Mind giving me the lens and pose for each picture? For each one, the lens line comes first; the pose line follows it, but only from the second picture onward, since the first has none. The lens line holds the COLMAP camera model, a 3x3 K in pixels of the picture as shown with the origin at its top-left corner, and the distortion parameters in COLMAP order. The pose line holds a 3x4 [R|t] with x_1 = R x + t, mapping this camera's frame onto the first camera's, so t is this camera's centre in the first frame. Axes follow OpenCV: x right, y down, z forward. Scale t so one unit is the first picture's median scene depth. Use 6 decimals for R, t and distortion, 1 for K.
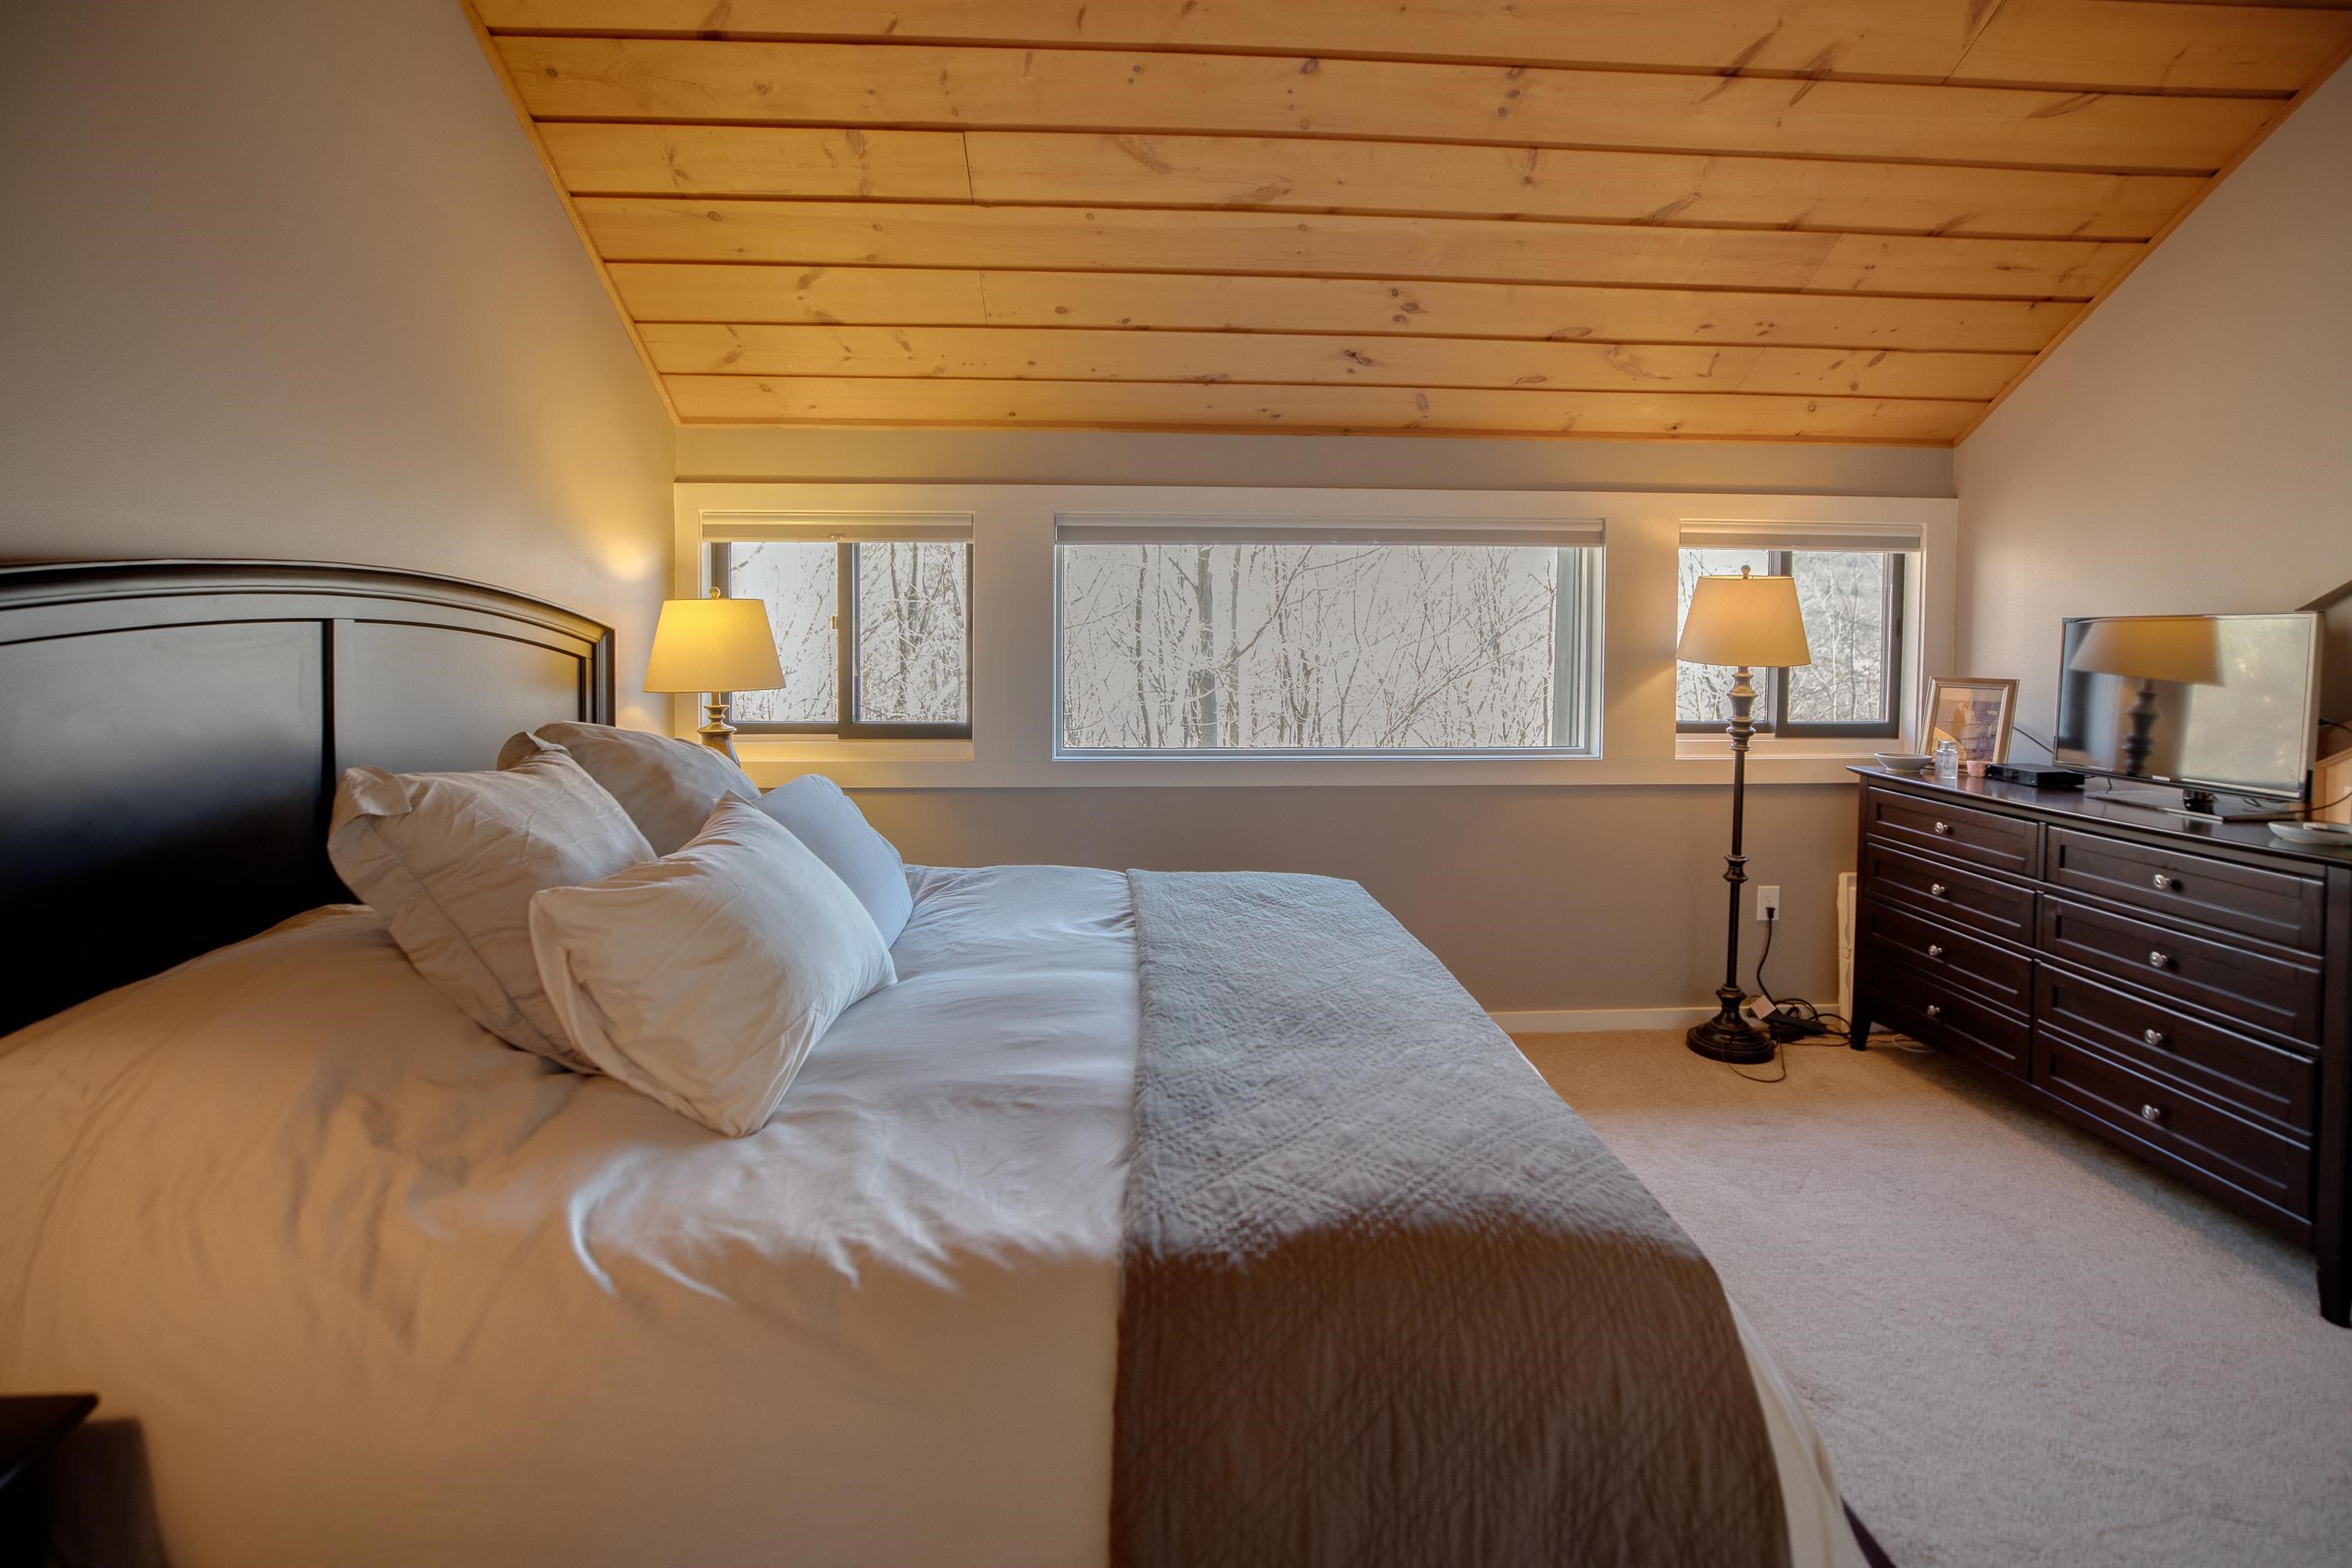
lens RADIAL K [[1107.7, 0, 1180.5], [0, 1107.7, 679.4], [0, 0, 1]] dist [-0.034943, 0.000807]
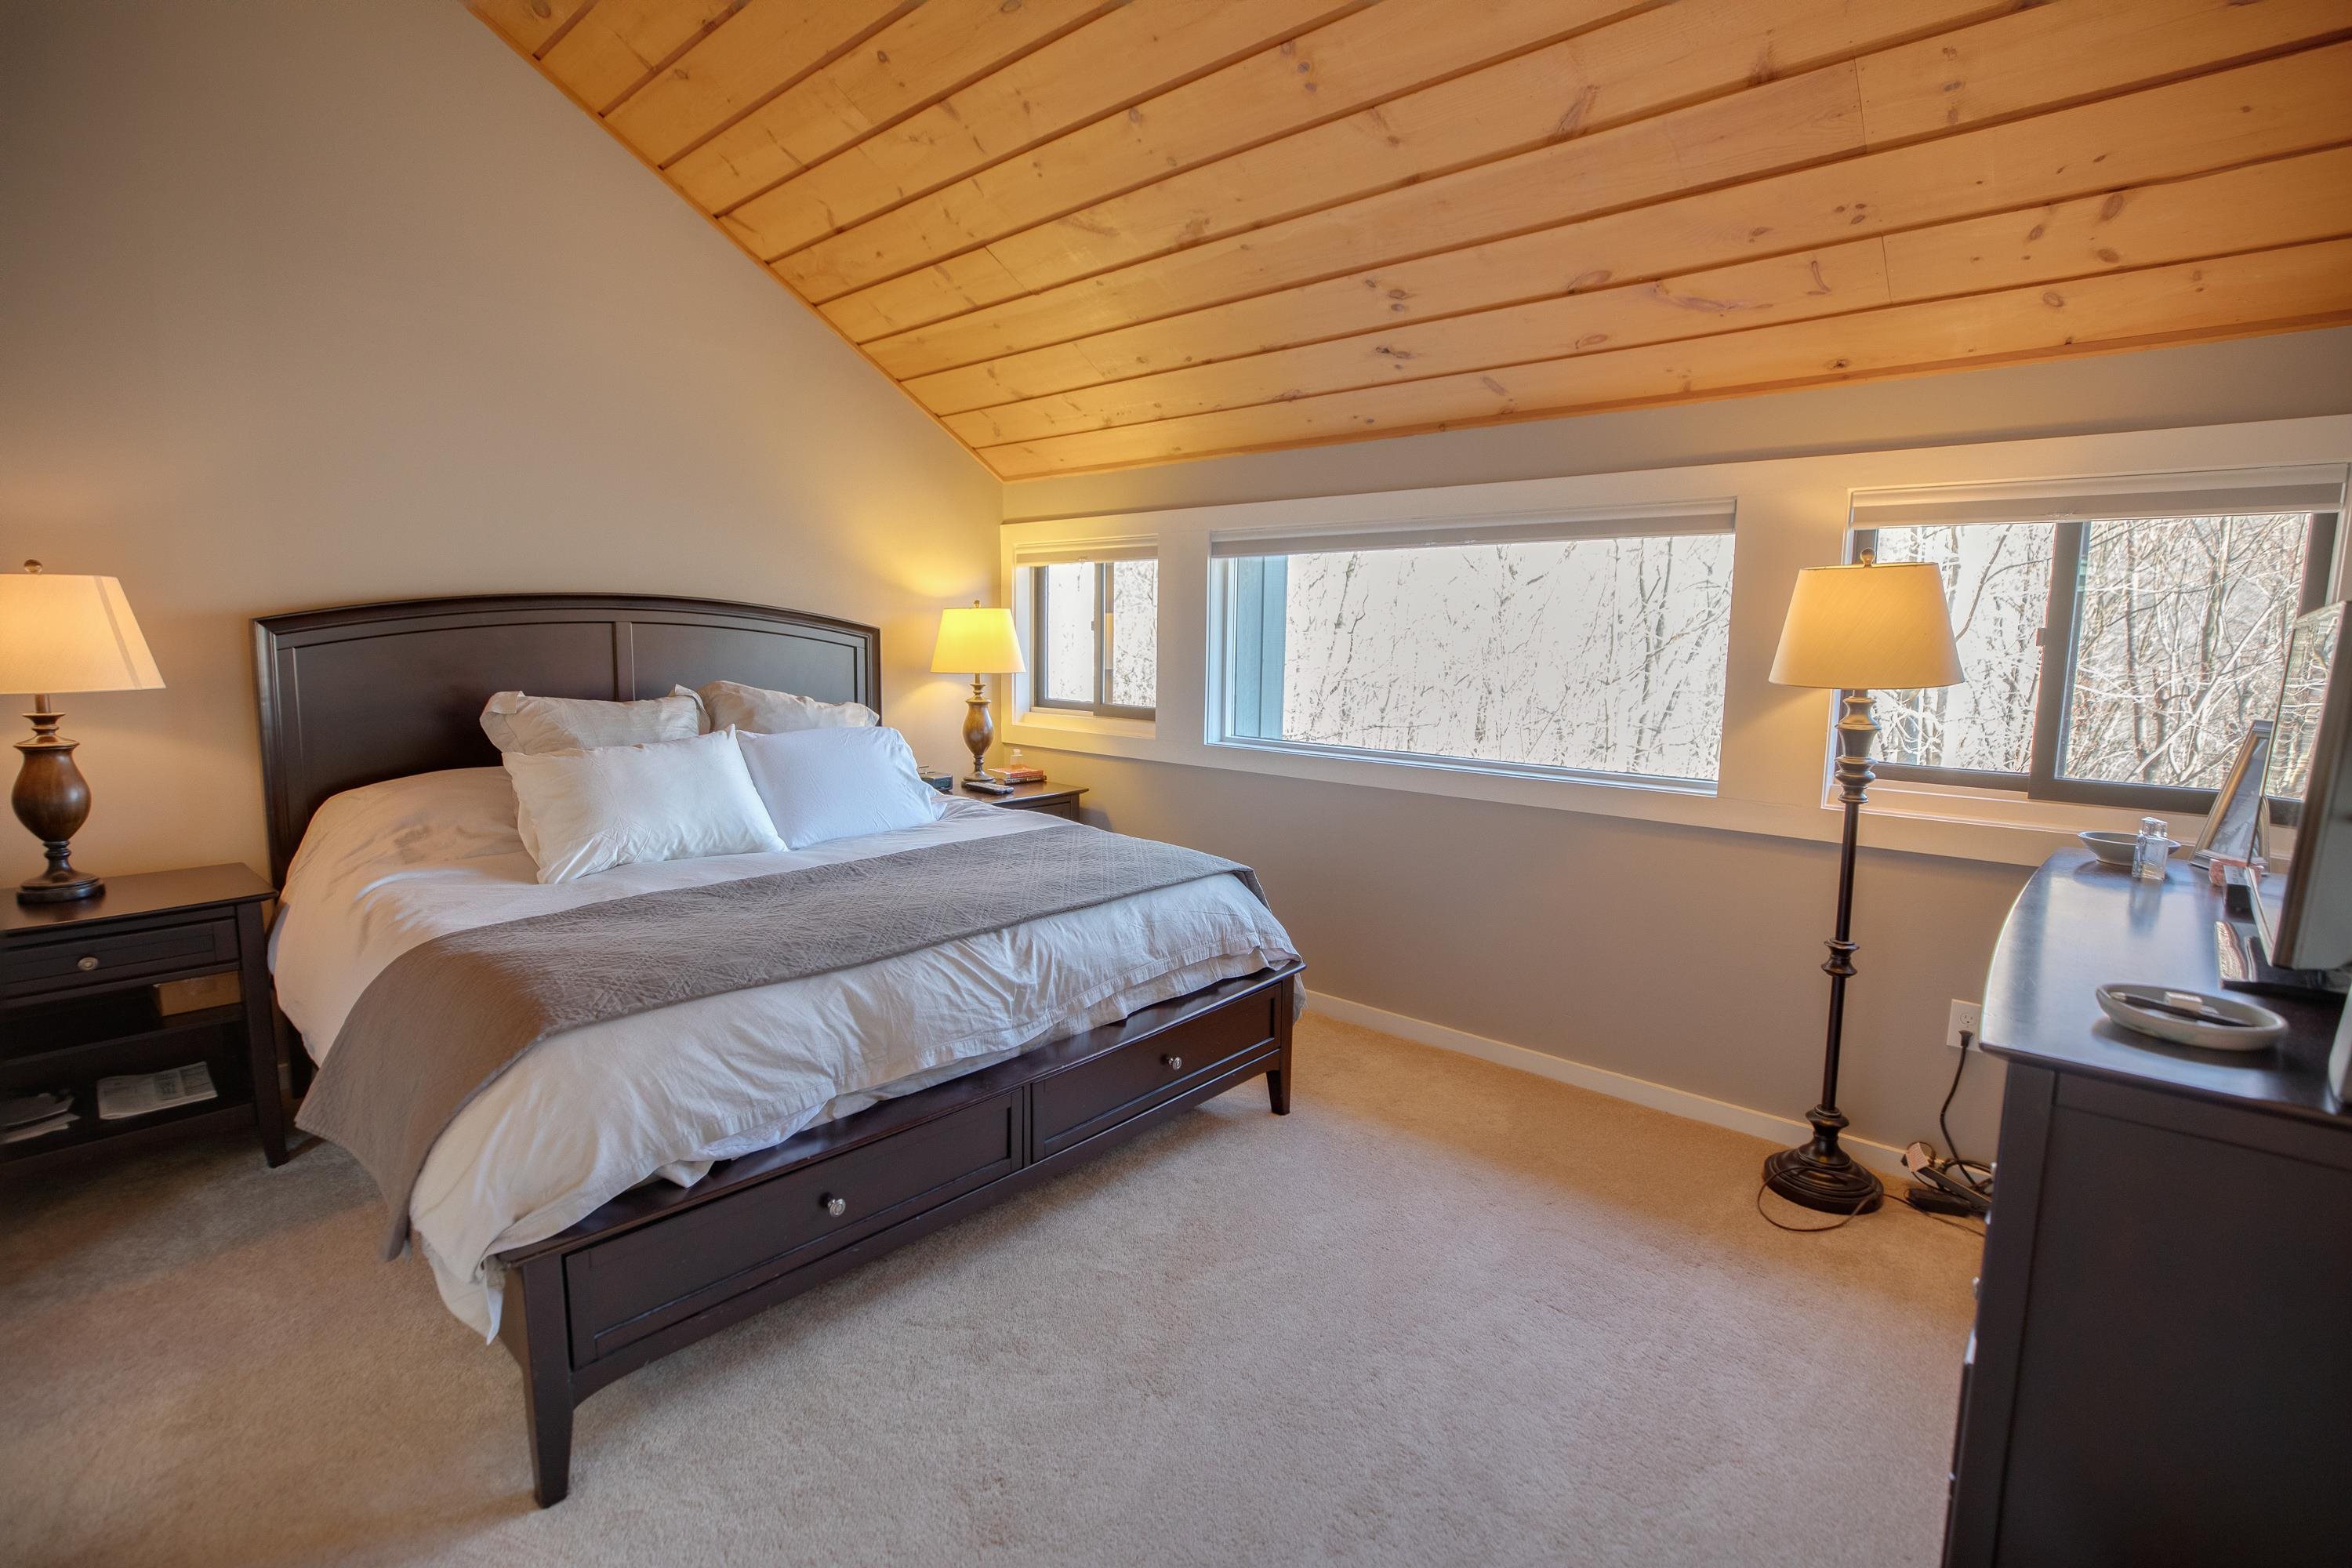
lens RADIAL K [[1052.0, 0, 1180.9], [0, 1052.0, 772.1], [0, 0, 1]] dist [-0.030949, 0.008299]
pose [[0.720654, 0.097183, -0.686450, 0.811664], [-0.040151, 0.994315, 0.098618, -0.007958], [0.692132, -0.043508, 0.720459, 0.219152]]
